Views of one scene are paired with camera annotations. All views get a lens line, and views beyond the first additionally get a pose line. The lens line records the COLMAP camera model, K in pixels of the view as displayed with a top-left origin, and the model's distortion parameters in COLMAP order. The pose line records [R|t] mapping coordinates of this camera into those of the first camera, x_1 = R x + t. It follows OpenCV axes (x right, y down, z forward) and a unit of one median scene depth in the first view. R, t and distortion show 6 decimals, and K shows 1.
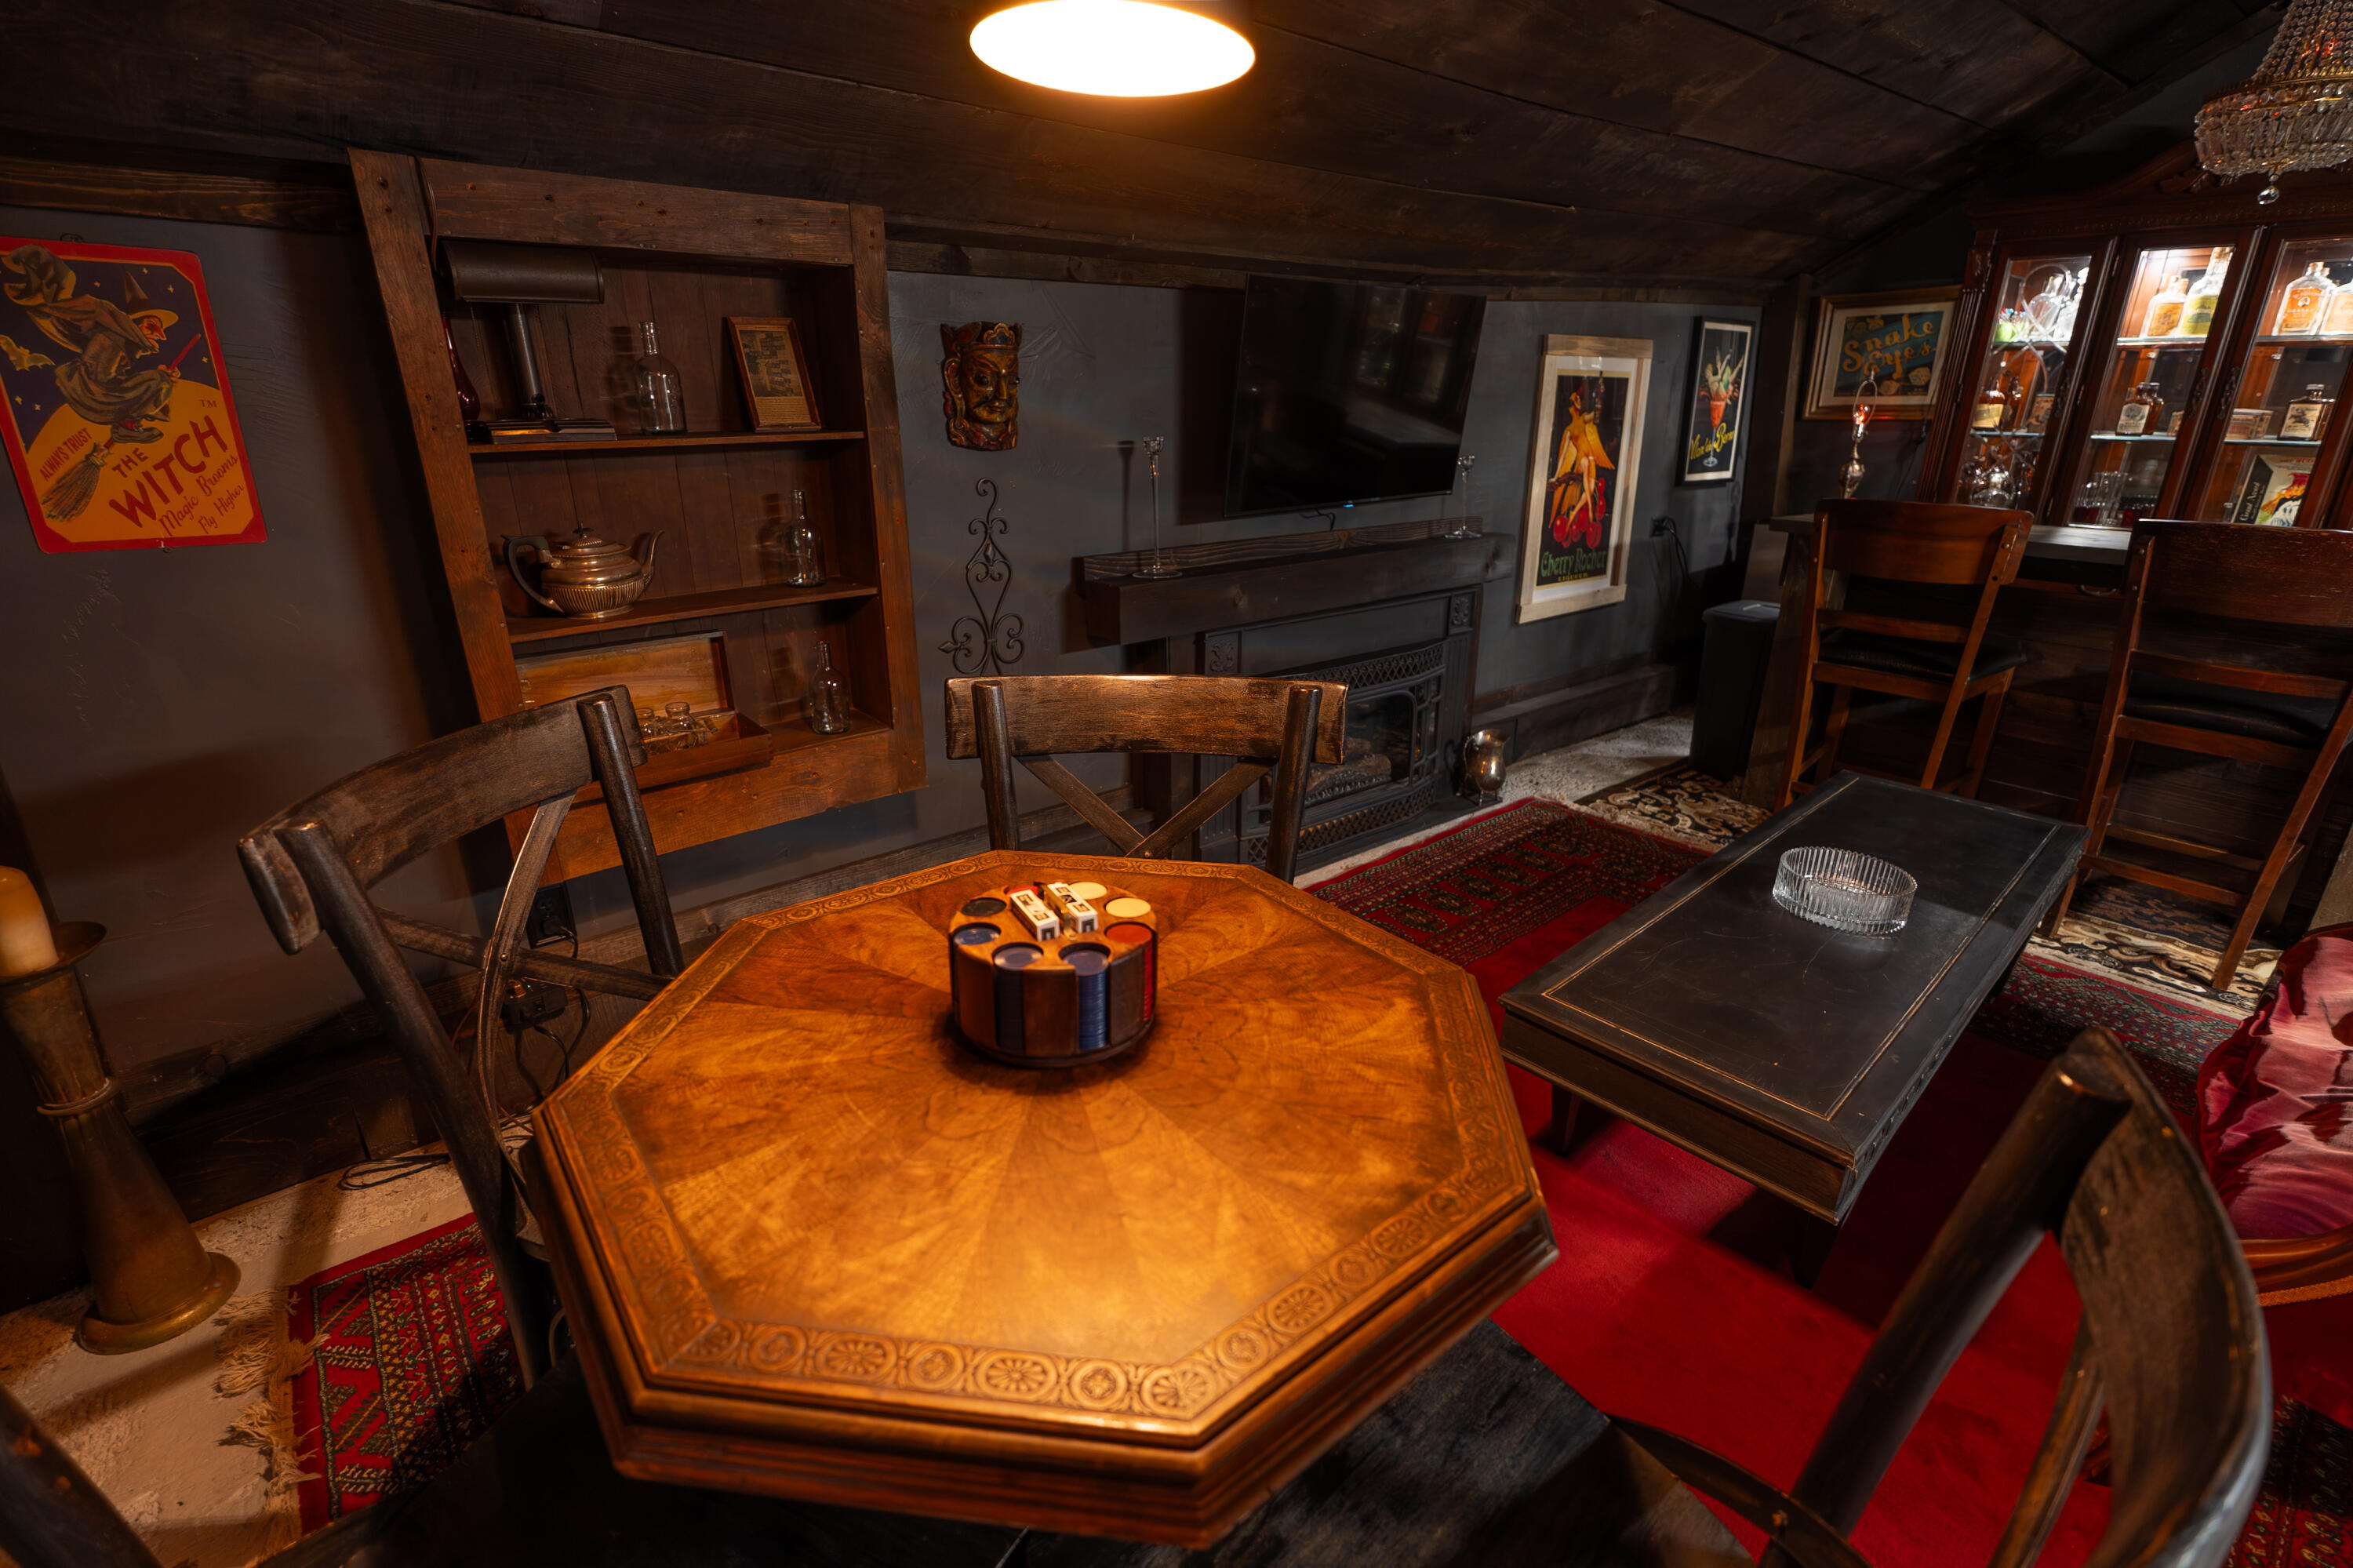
lens RADIAL K [[1074.2, 0, 1175.8], [0, 1074.2, 781.5], [0, 0, 1]] dist [-0.001980, -0.000475]
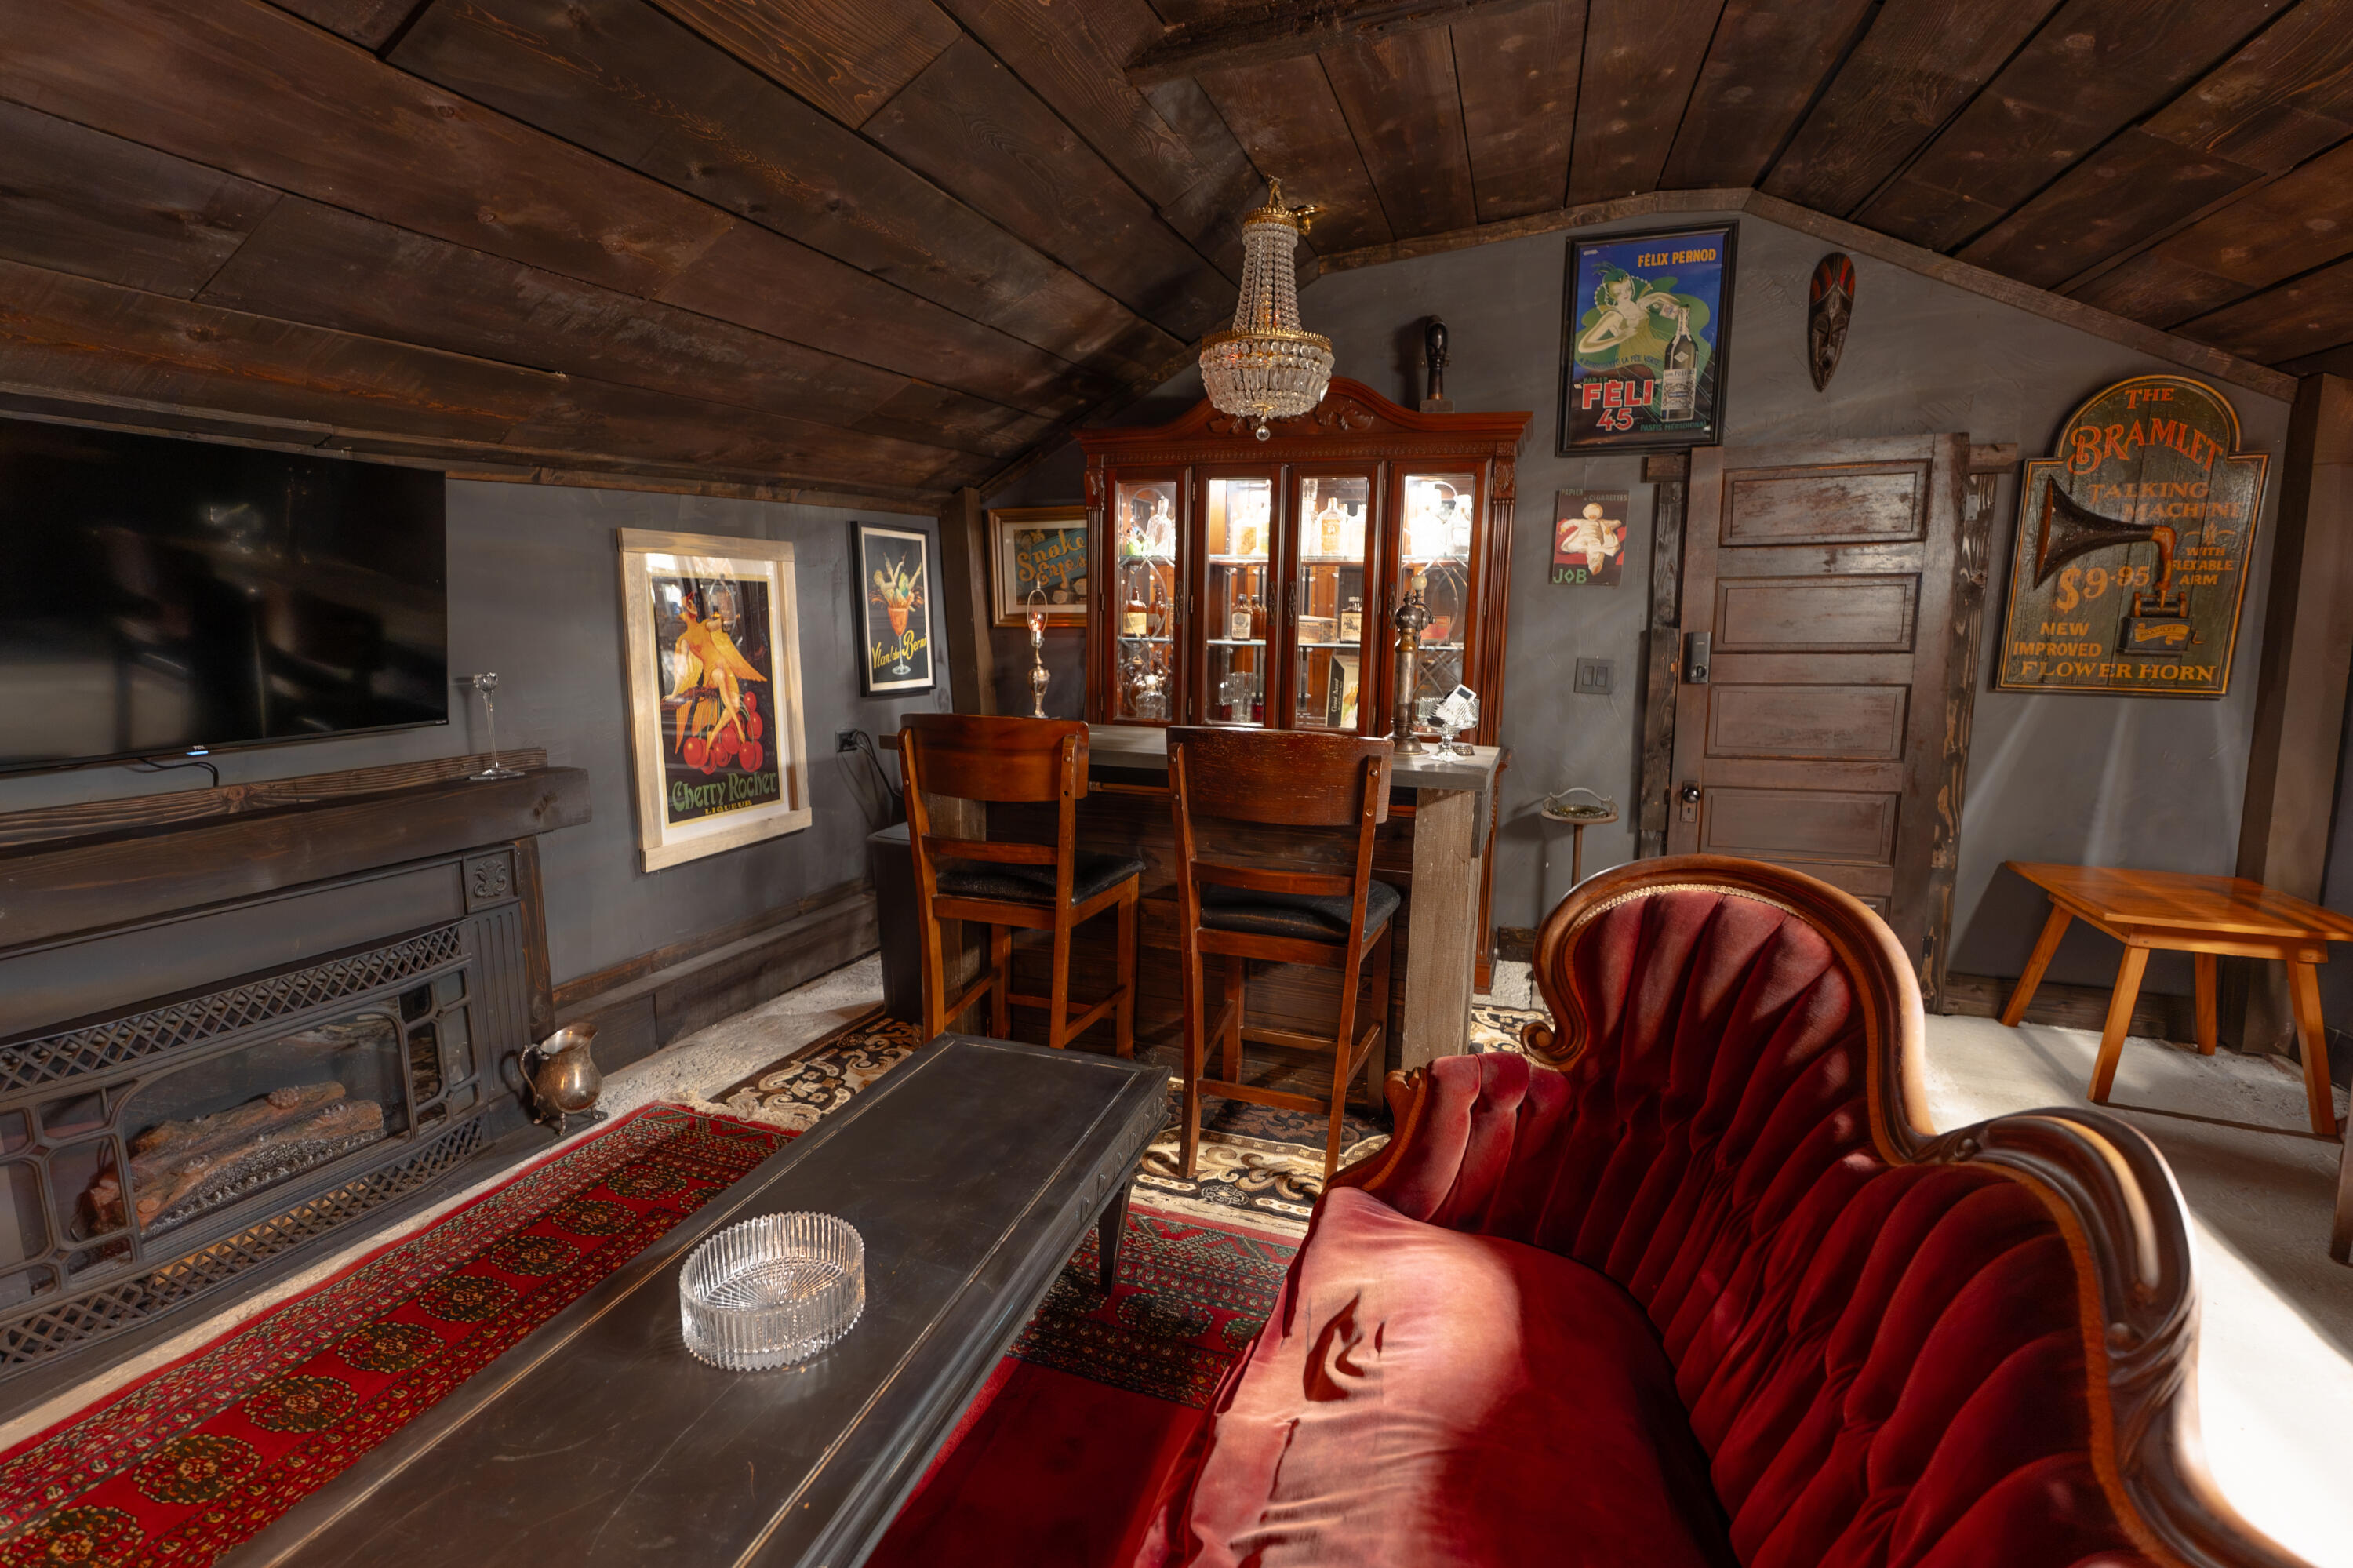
lens RADIAL K [[1074.2, 0, 1175.8], [0, 1074.2, 781.5], [0, 0, 1]] dist [-0.001980, -0.000475]
pose [[0.863773, -0.071606, 0.498767, 0.276202], [0.160665, 0.977323, -0.137933, -0.041383], [-0.477580, 0.199277, 0.855690, 0.121800]]
